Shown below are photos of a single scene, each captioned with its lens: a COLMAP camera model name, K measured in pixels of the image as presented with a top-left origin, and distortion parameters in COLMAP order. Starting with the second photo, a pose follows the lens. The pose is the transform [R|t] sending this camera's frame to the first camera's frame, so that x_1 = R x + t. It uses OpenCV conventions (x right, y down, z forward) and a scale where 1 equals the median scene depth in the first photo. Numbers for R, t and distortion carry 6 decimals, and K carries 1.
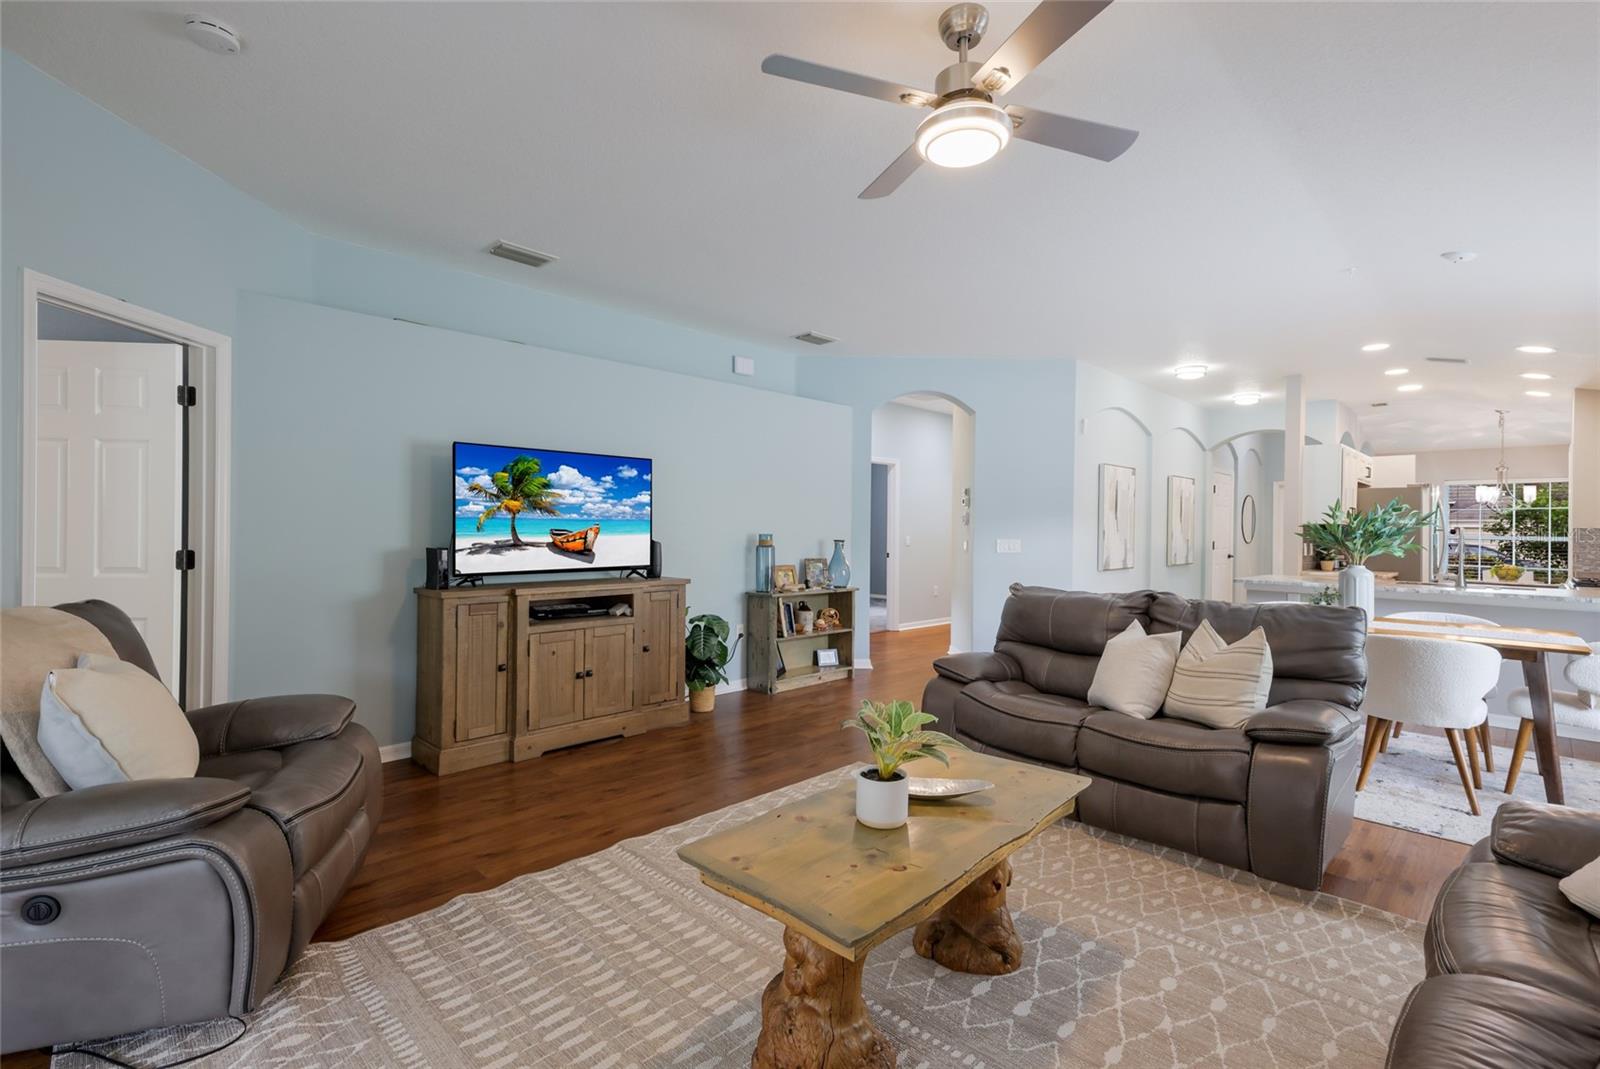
lens RADIAL K [[737.8, 0, 803.3], [0, 737.8, 526.1], [0, 0, 1]] dist [0.011871, -0.000553]
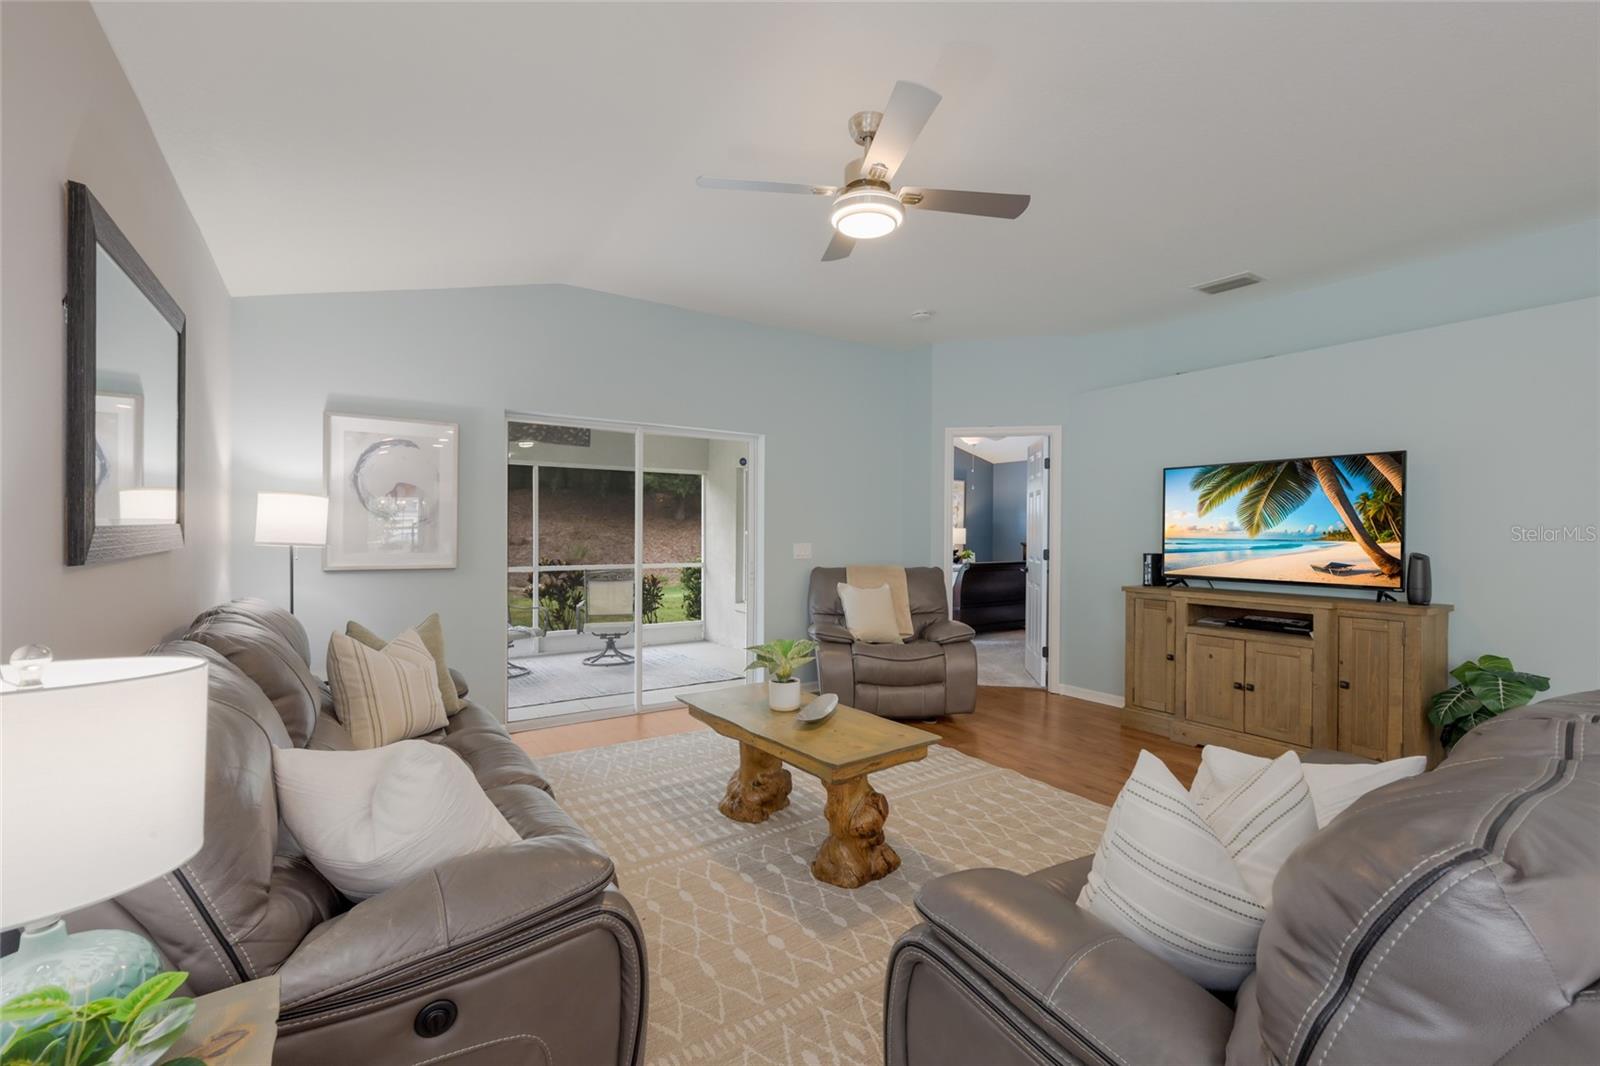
lens RADIAL K [[688.2, 0, 800.2], [0, 688.2, 533.4], [0, 0, 1]] dist [0.005609, 0.000492]
pose [[-0.217136, -0.010170, -0.976088, 0.703868], [-0.007158, 0.999935, -0.008826, 0.007845], [0.976115, 0.005070, -0.217195, 0.593102]]
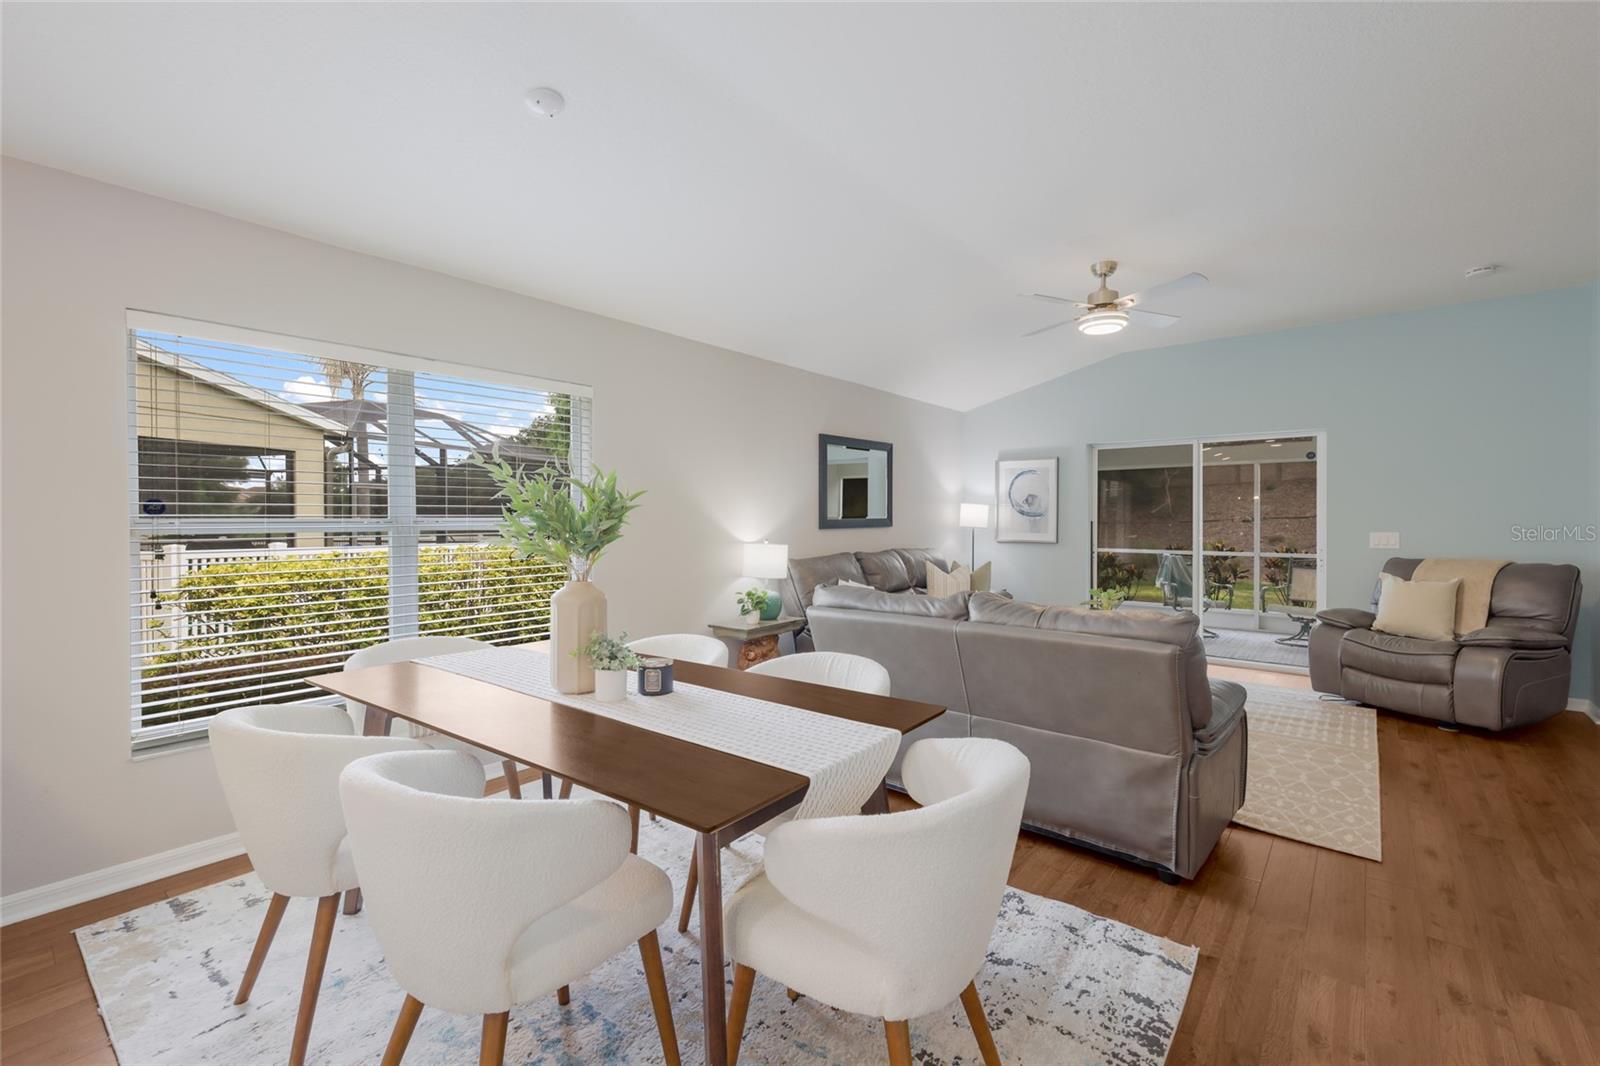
lens RADIAL K [[688.2, 0, 803.4], [0, 688.2, 521.5], [0, 0, 1]] dist [0.005609, 0.000492]
pose [[-0.995939, -0.011575, -0.089283, 0.609195], [-0.011546, 0.999933, -0.000835, 0.008598], [0.089287, 0.000199, -0.996006, 1.436444]]
